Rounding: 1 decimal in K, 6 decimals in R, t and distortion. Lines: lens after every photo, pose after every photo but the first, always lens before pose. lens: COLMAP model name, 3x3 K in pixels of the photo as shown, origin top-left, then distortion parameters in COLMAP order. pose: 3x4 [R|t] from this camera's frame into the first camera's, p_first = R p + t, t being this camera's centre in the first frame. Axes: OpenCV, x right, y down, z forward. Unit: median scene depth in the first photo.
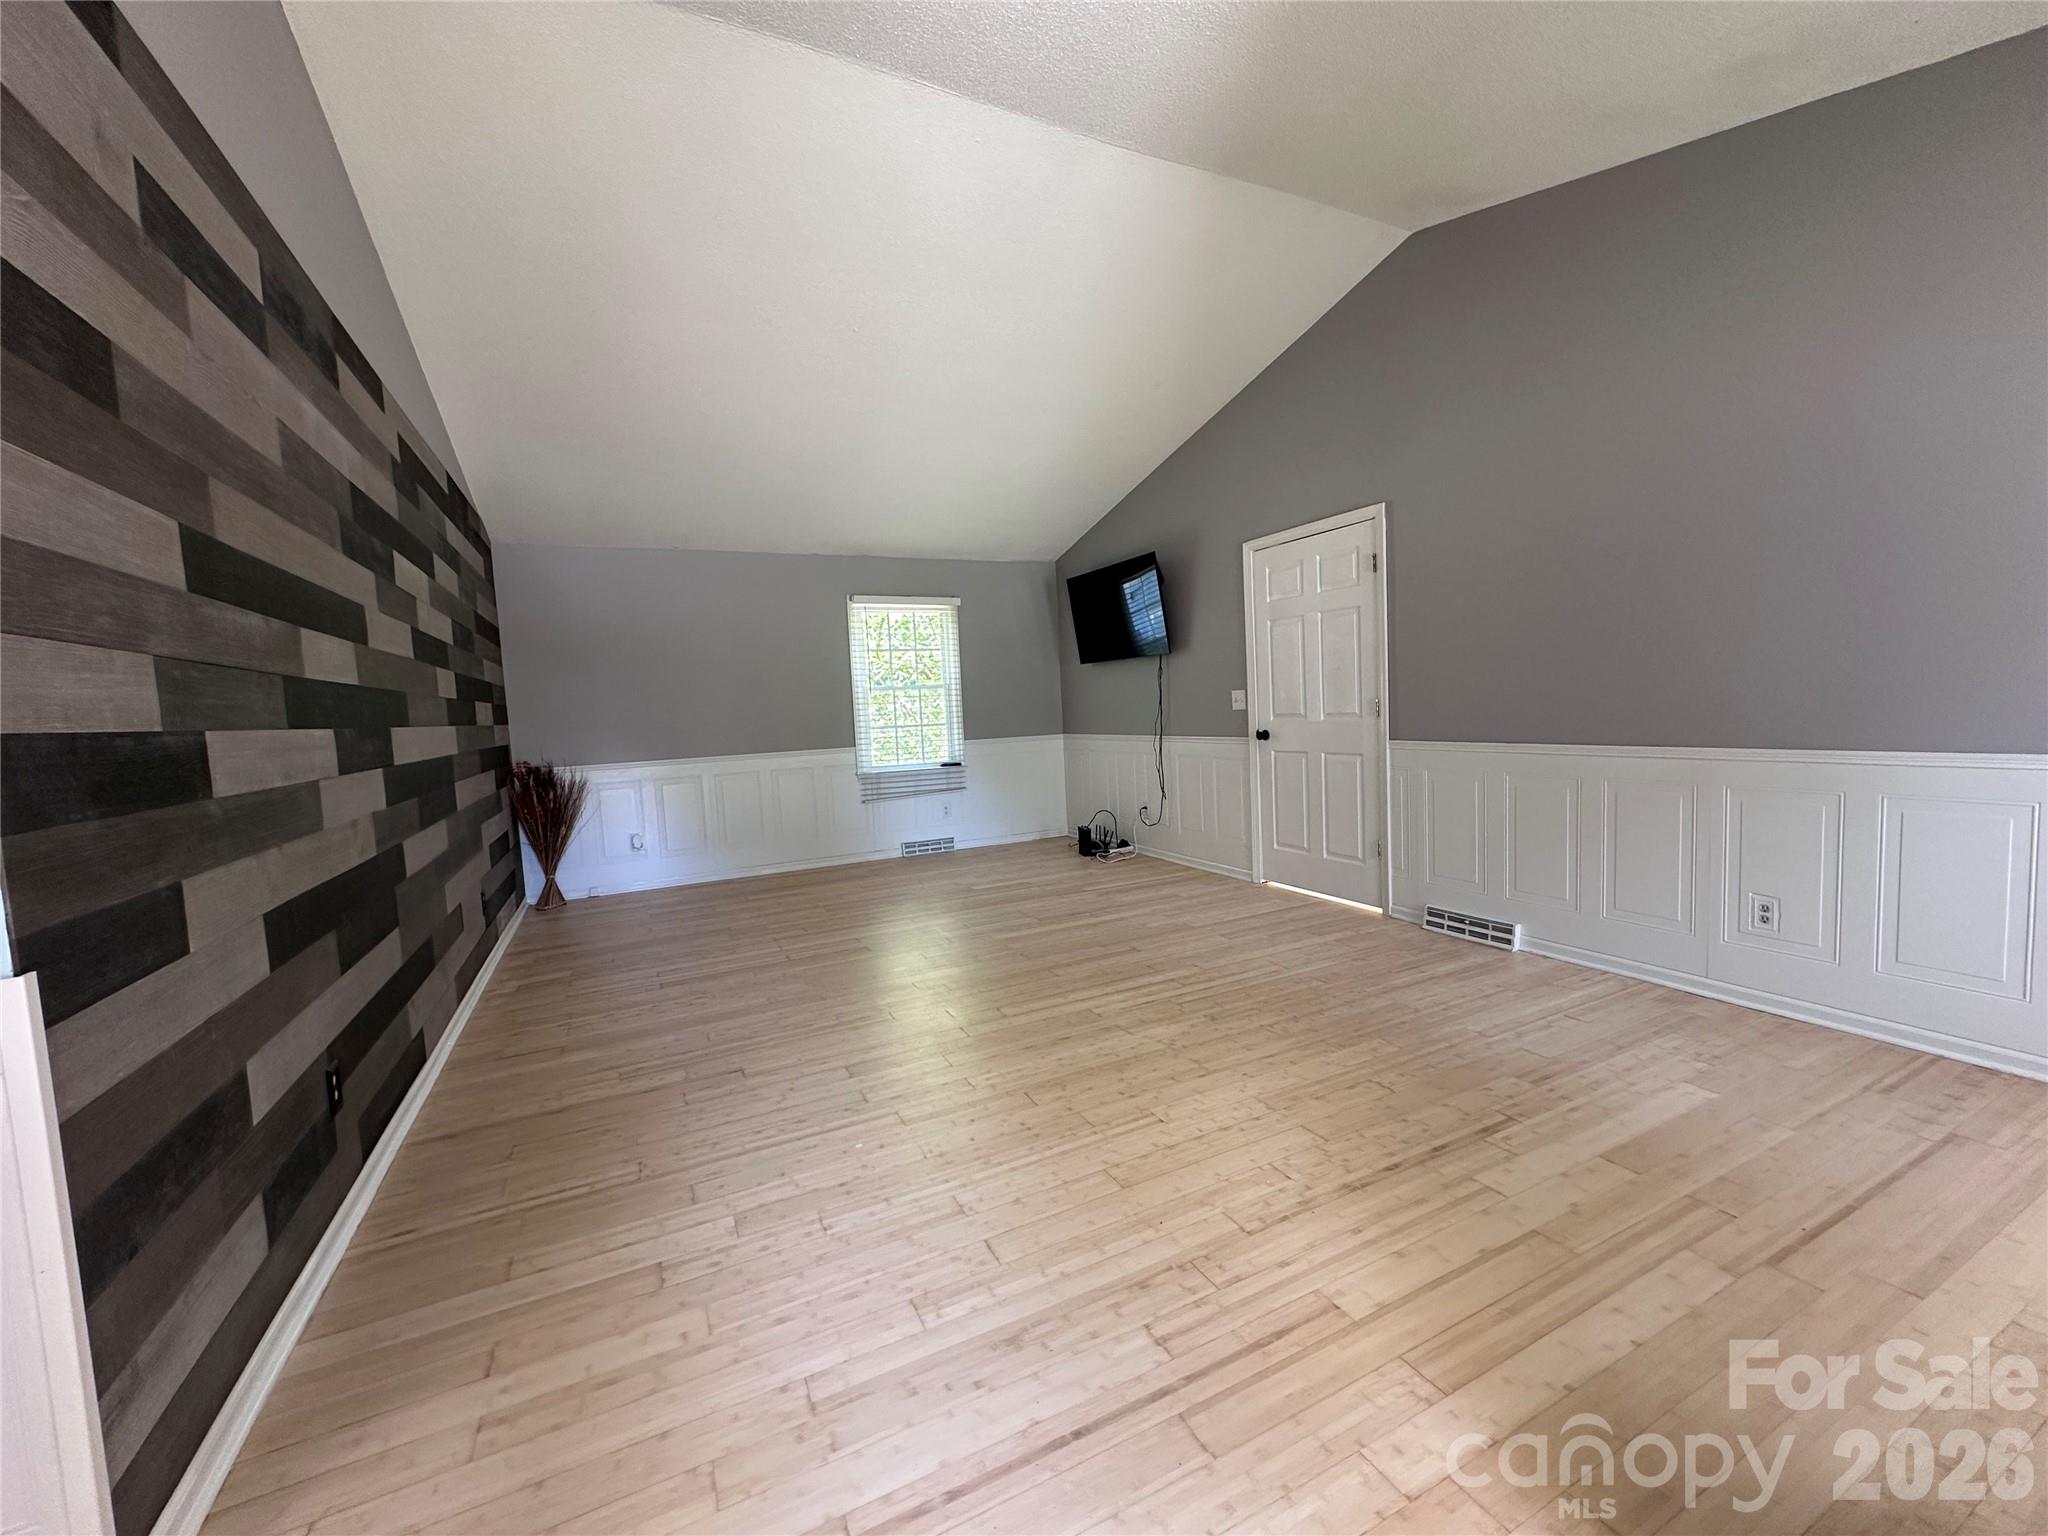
lens RADIAL K [[816.0, 0, 1024.0], [0, 816.0, 768.0], [0, 0, 1]] dist [-0.002530, -0.000306]
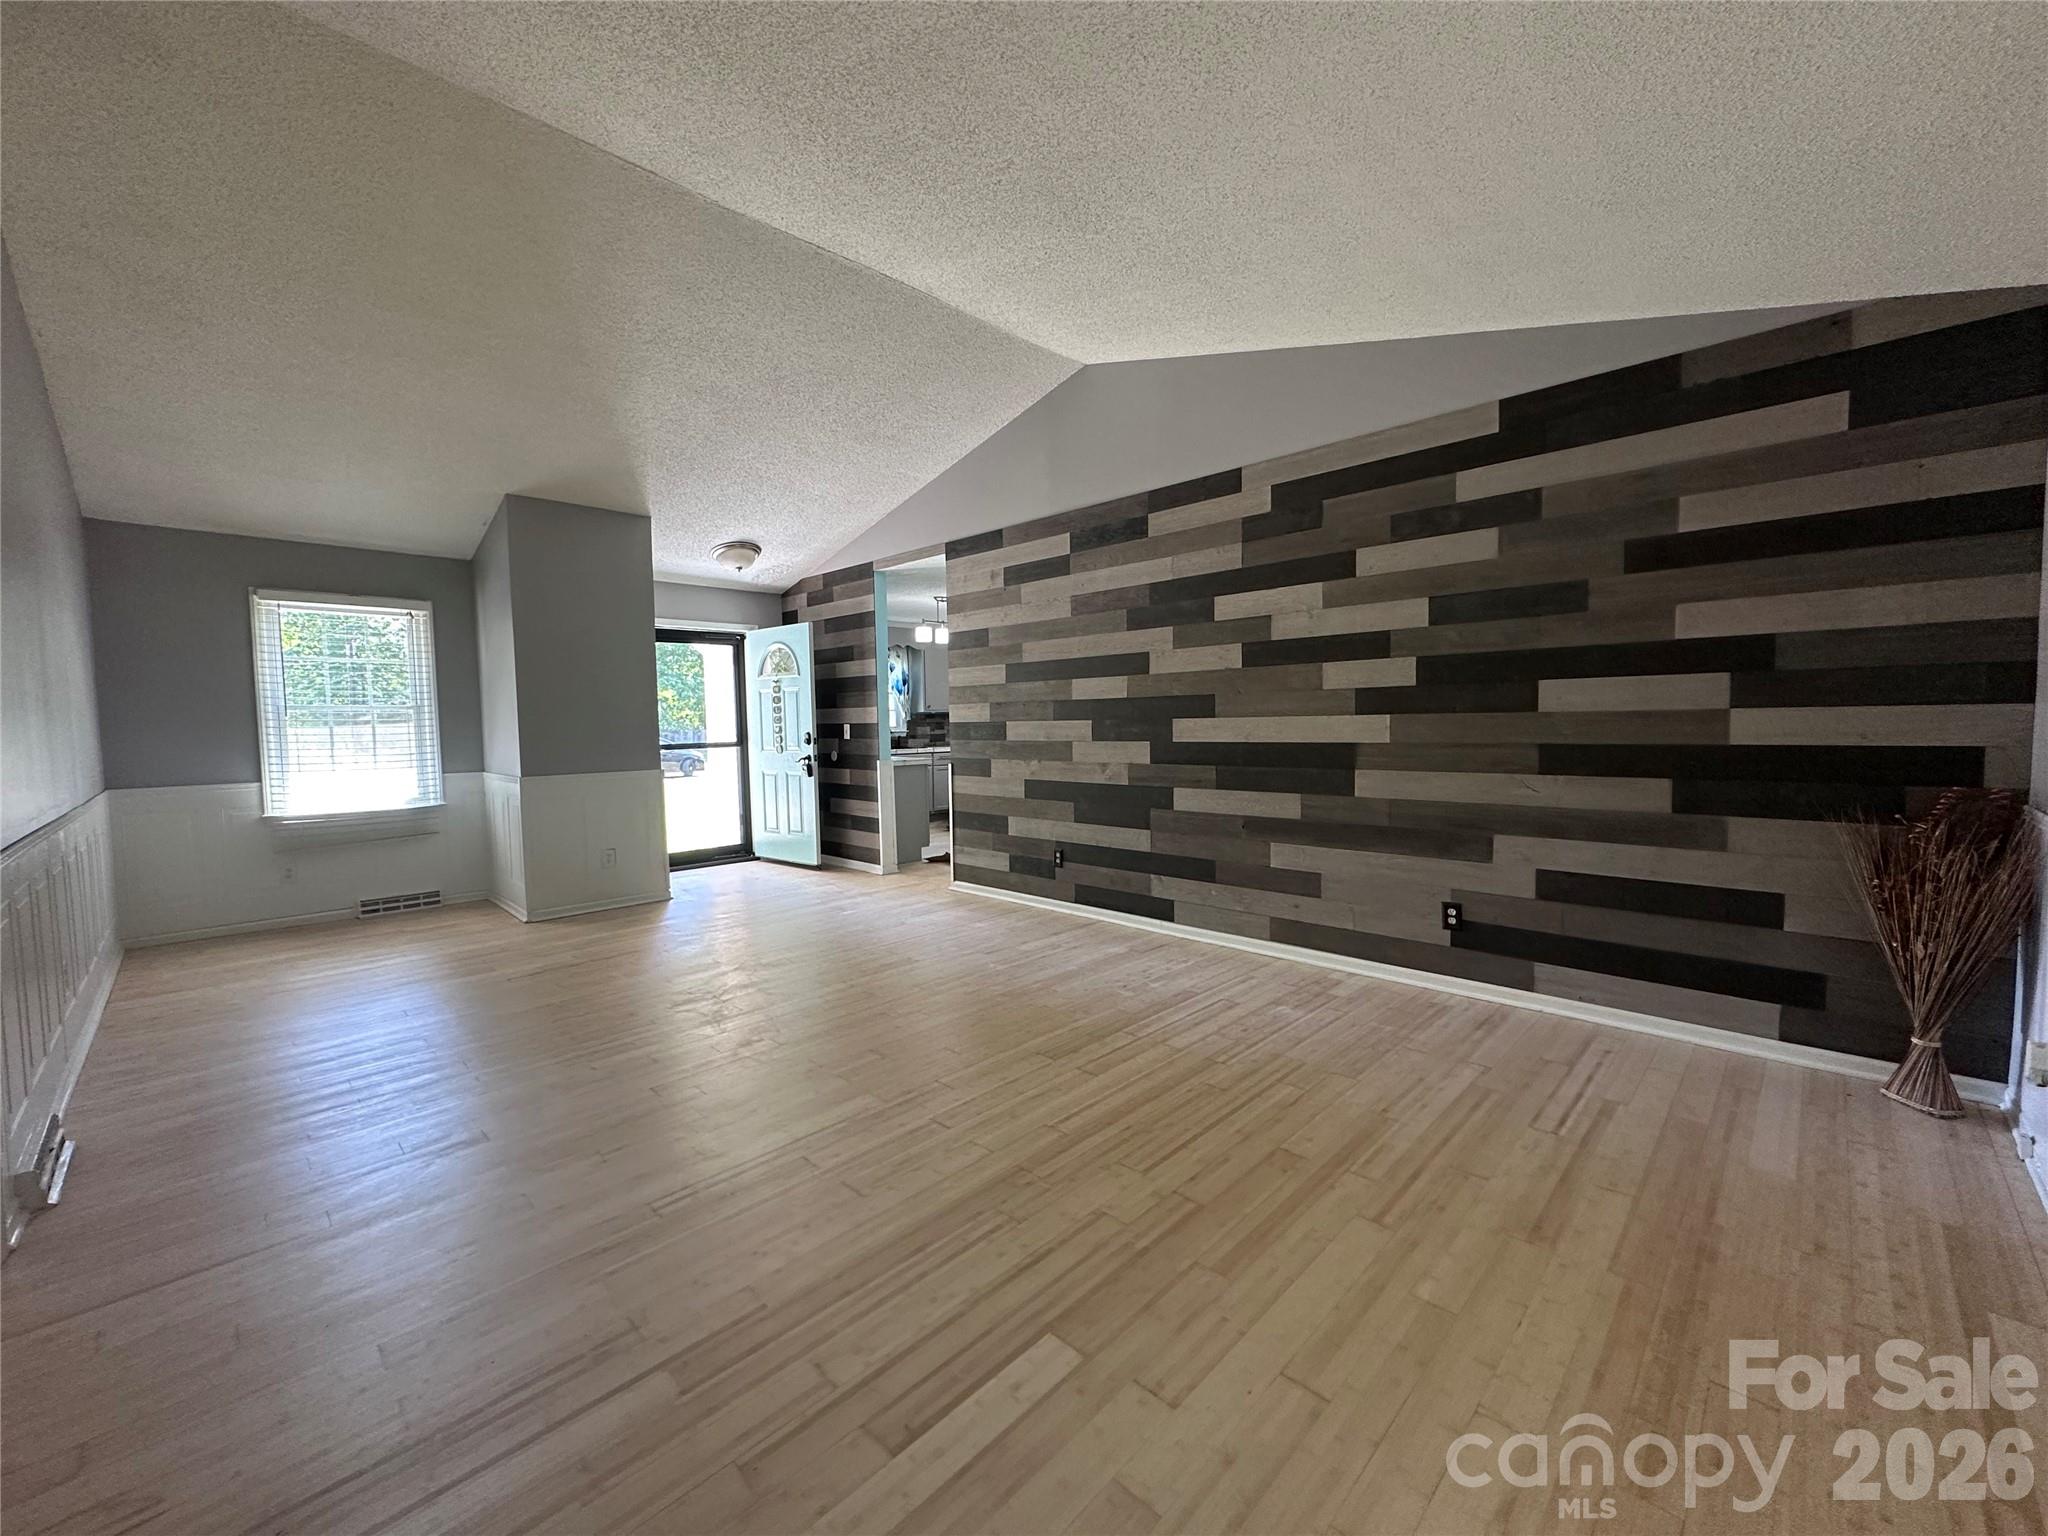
lens RADIAL K [[816.0, 0, 1024.0], [0, 816.0, 768.0], [0, 0, 1]] dist [-0.002530, -0.000306]
pose [[-0.942181, 0.079261, -0.325597, 0.050272], [0.032771, 0.988761, 0.145868, -0.173796], [0.333500, 0.126764, -0.934189, 2.136385]]
